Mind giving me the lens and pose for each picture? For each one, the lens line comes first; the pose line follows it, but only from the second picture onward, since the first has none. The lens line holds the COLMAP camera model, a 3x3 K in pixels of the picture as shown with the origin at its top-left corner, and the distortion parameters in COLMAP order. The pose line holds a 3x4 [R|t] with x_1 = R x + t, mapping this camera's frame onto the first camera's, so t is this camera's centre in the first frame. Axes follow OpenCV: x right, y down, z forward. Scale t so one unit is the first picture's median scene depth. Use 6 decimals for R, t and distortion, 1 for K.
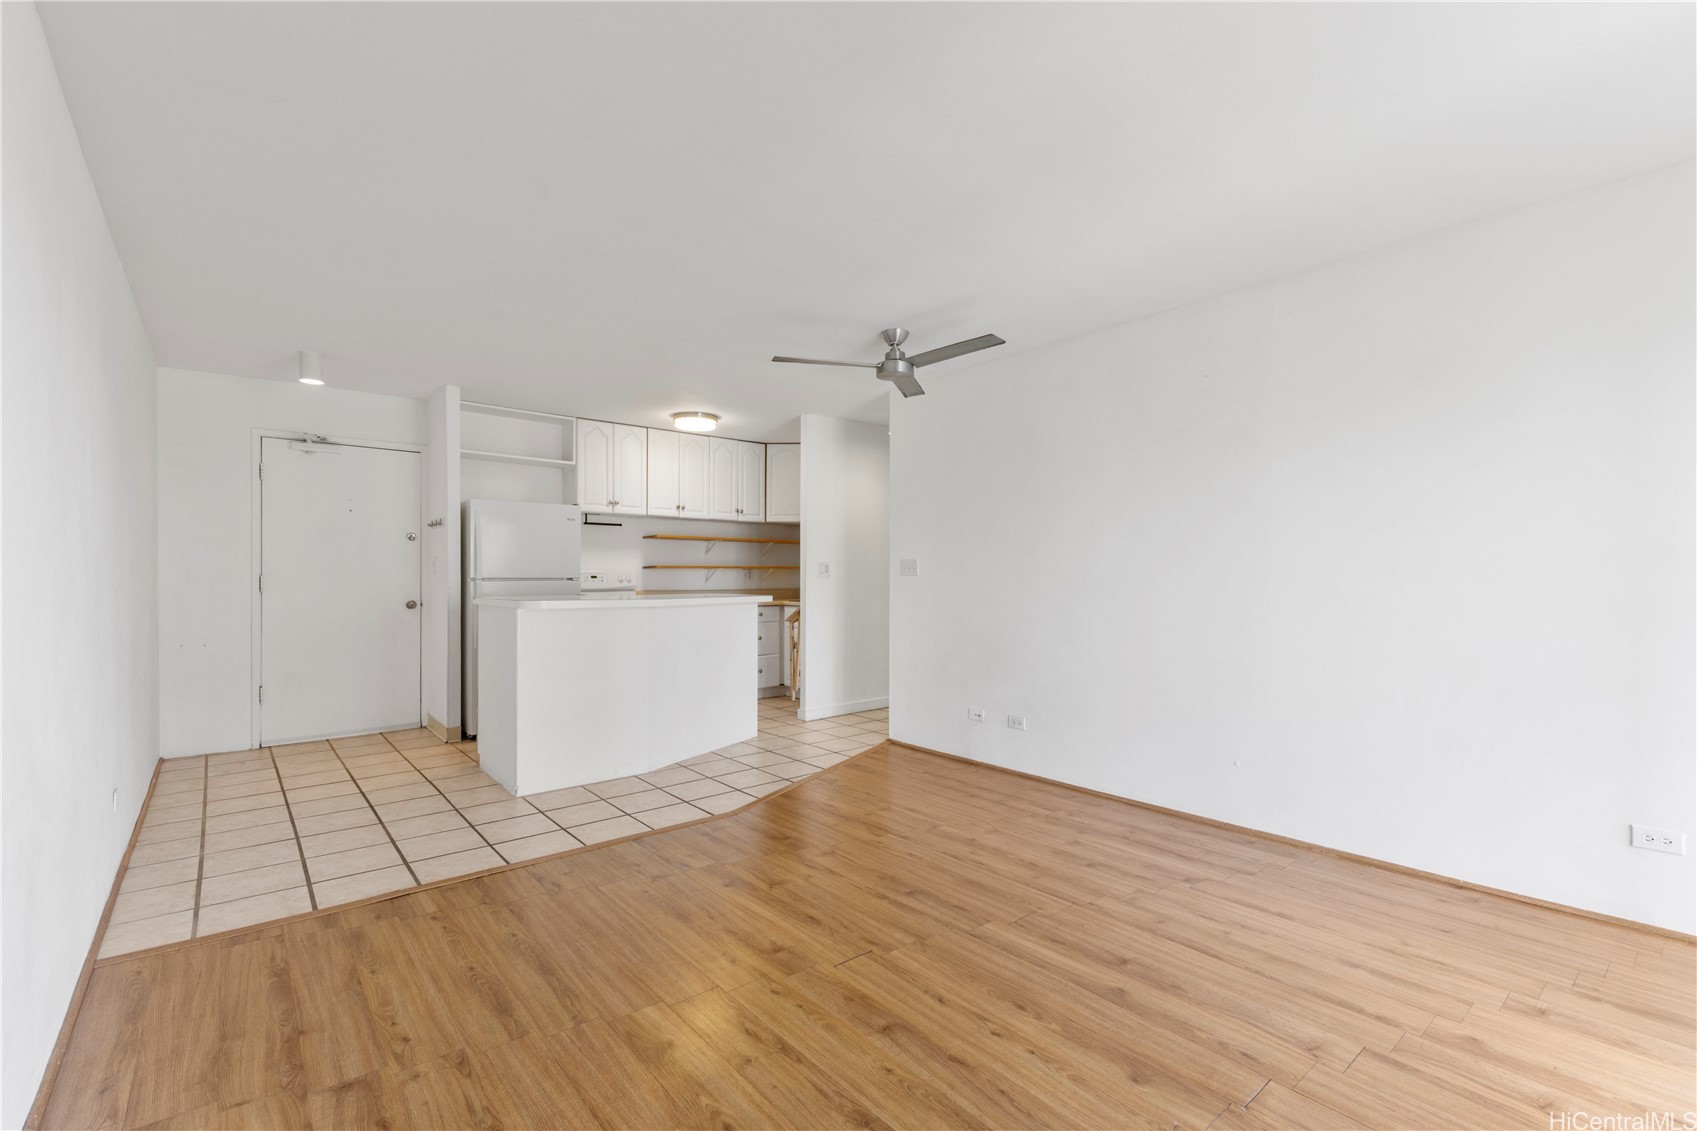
lens RADIAL K [[733.6, 0, 853.4], [0, 733.6, 583.3], [0, 0, 1]] dist [0.010378, -0.002701]
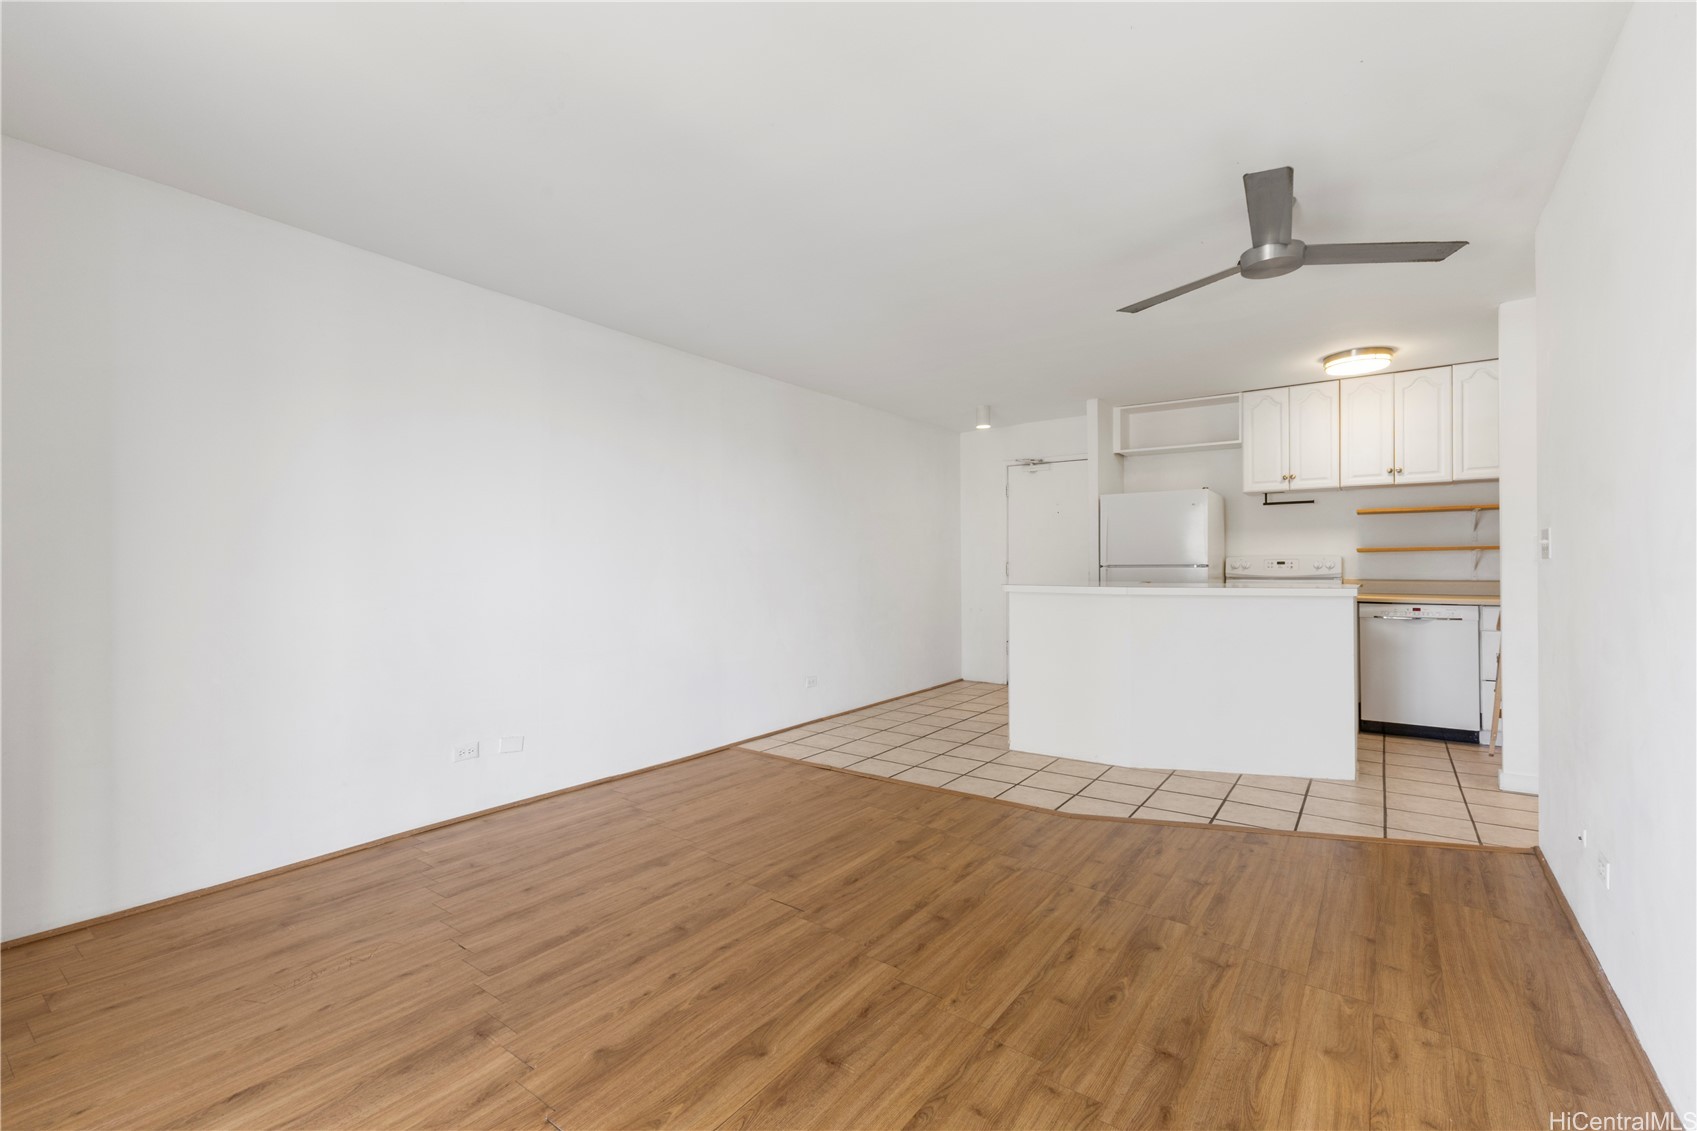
lens RADIAL K [[733.6, 0, 853.1], [0, 733.6, 560.4], [0, 0, 1]] dist [0.010378, -0.002701]
pose [[0.242855, -0.008548, -0.970025, 0.478655], [-0.003227, 0.999949, -0.009619, -0.002000], [0.970057, 0.005467, 0.242815, 0.352506]]
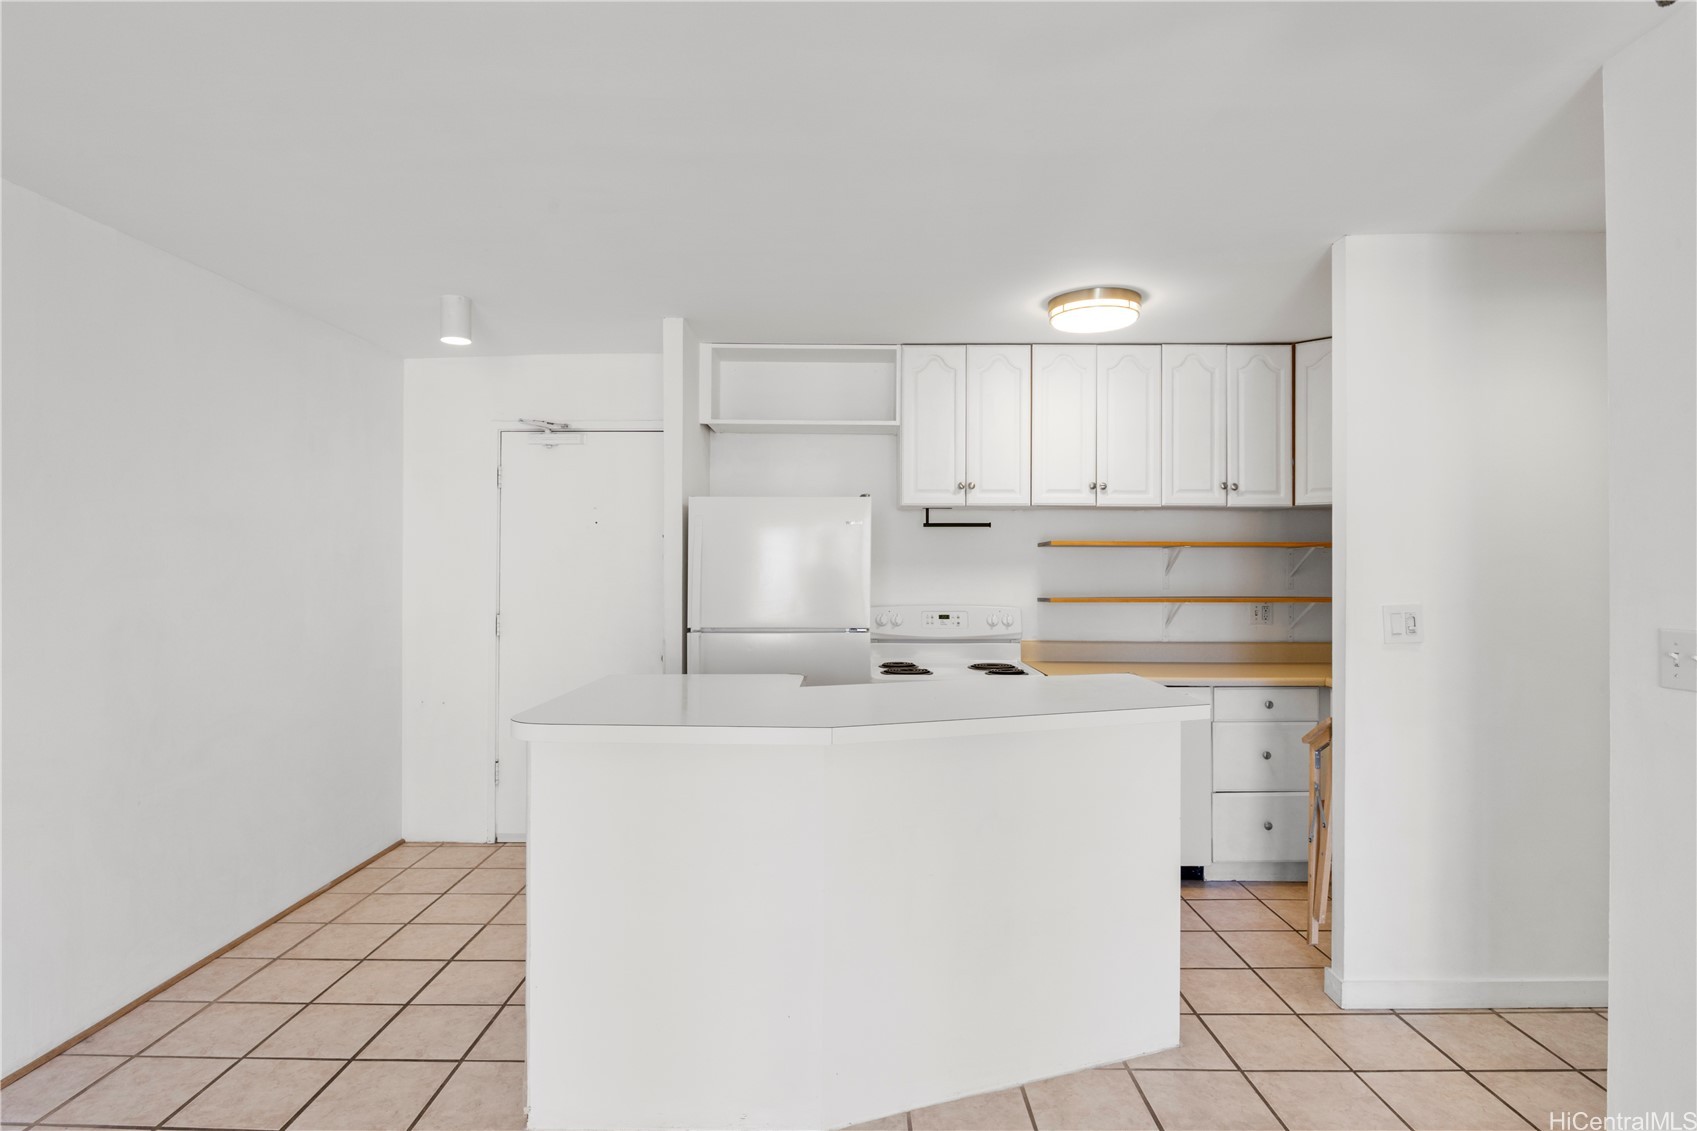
lens RADIAL K [[875.1, 0, 836.6], [0, 875.1, 560.8], [0, 0, 1]] dist [-0.020425, 0.002161]
pose [[0.748871, -0.005853, -0.662690, 0.047148], [-0.007848, 0.999813, -0.017700, -0.049928], [0.662669, 0.018456, 0.748685, 0.537275]]
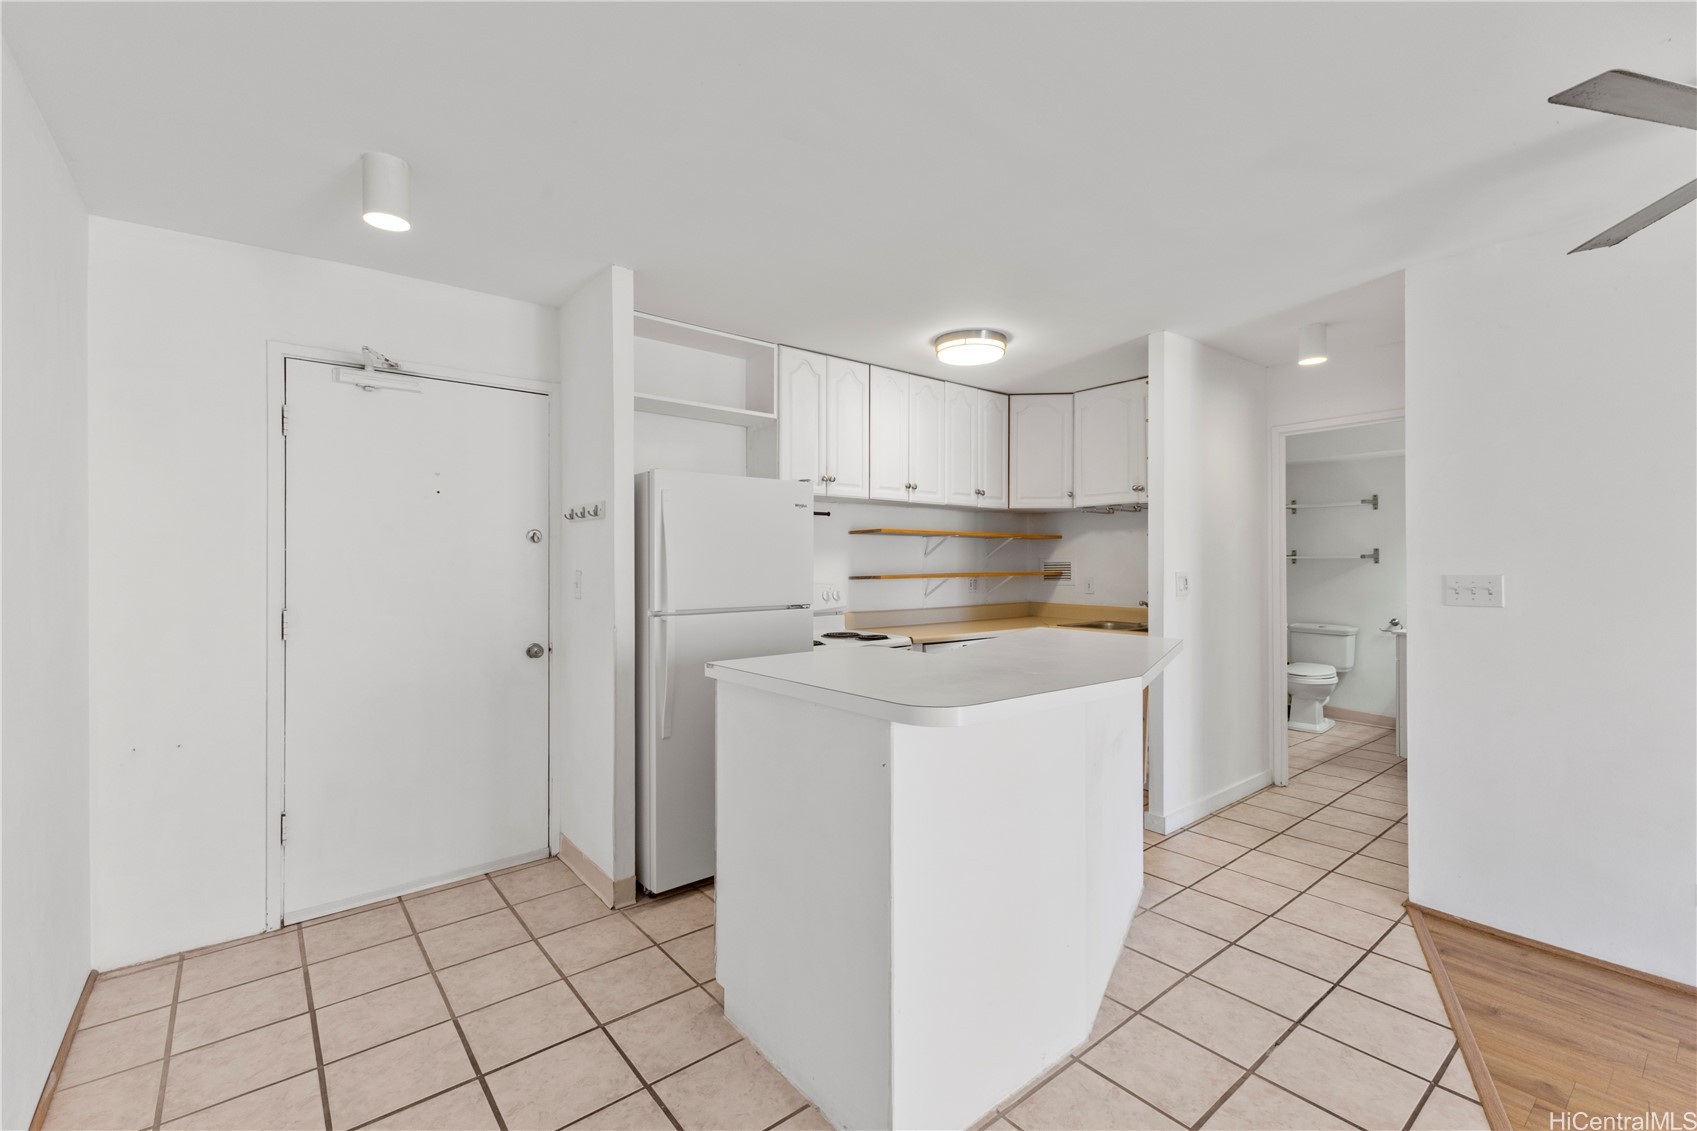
lens RADIAL K [[733.6, 0, 854.7], [0, 733.6, 566.3], [0, 0, 1]] dist [0.010378, -0.002701]
pose [[0.999766, -0.003883, -0.021301, -0.353971], [0.003761, 0.999977, -0.005724, -0.037043], [0.021323, 0.005643, 0.999757, 0.444020]]
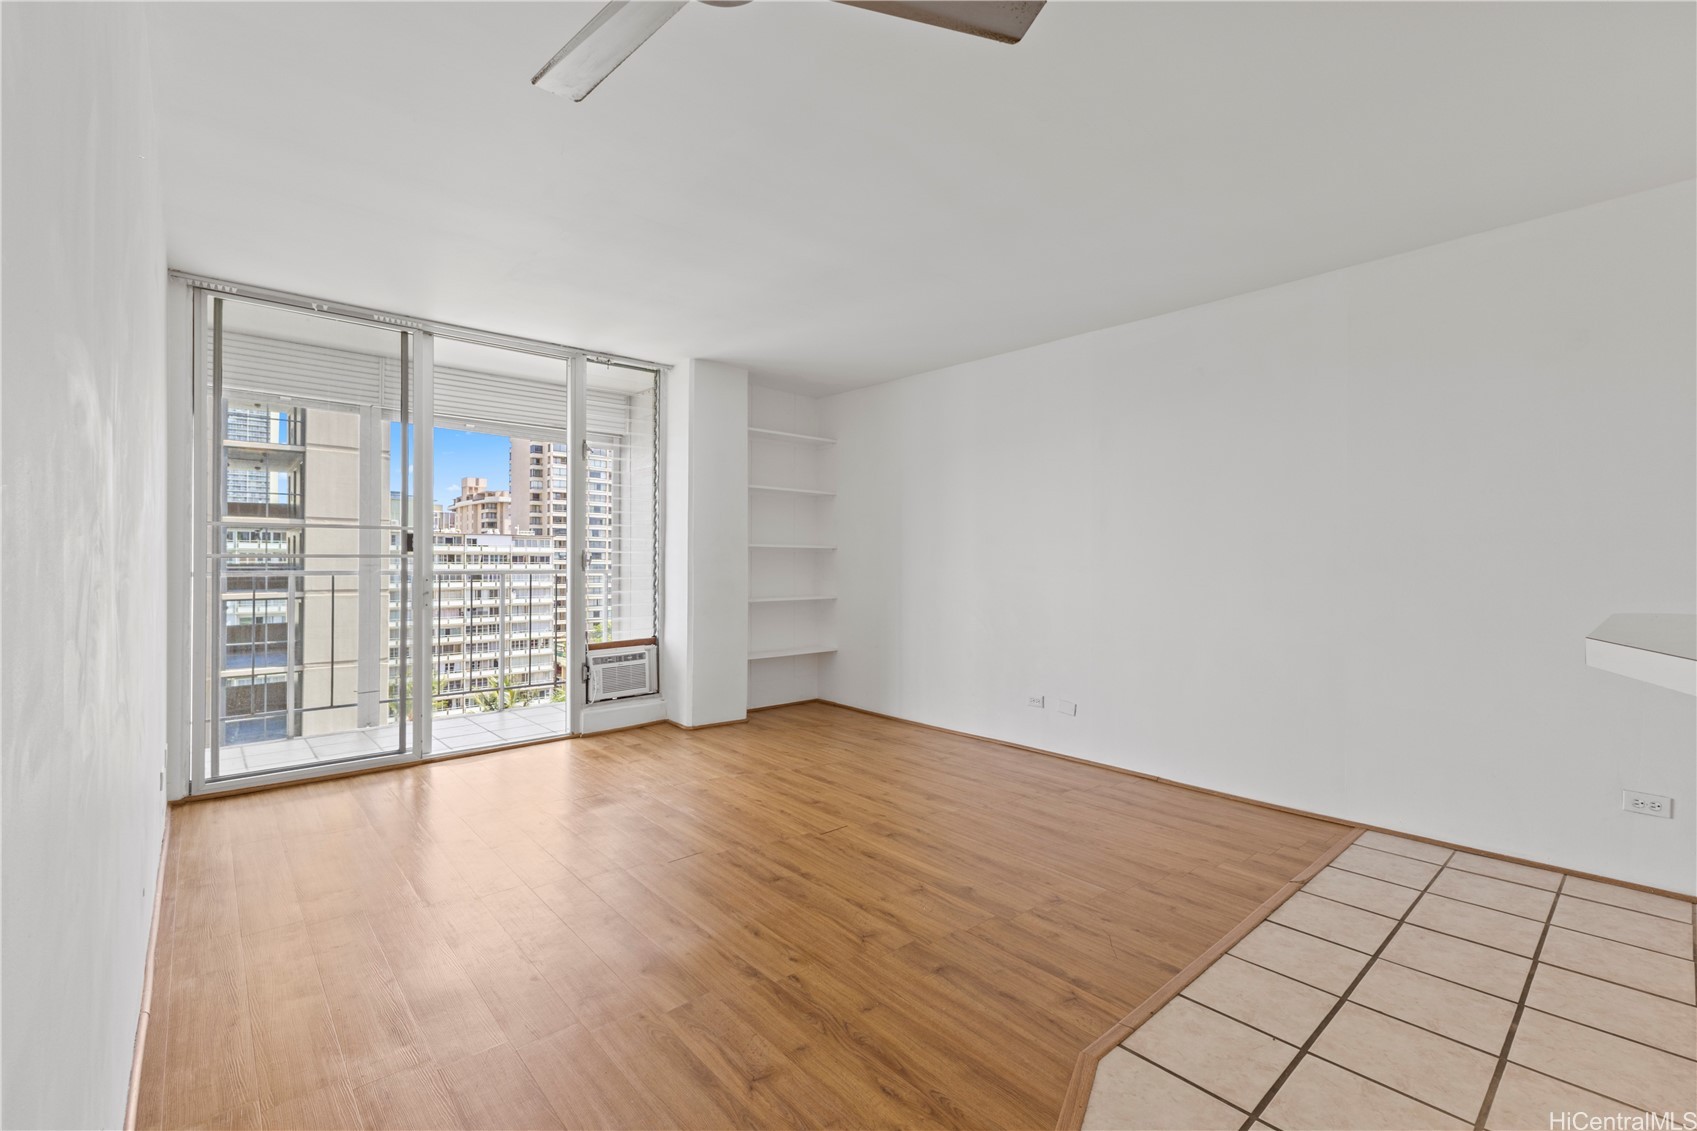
lens RADIAL K [[733.6, 0, 851.5], [0, 733.6, 563.2], [0, 0, 1]] dist [0.010378, -0.002701]
pose [[-0.999689, 0.000255, -0.024943, 0.000744], [0.000082, 0.999976, 0.006942, -0.005199], [0.024944, 0.006938, -0.999665, 1.032288]]
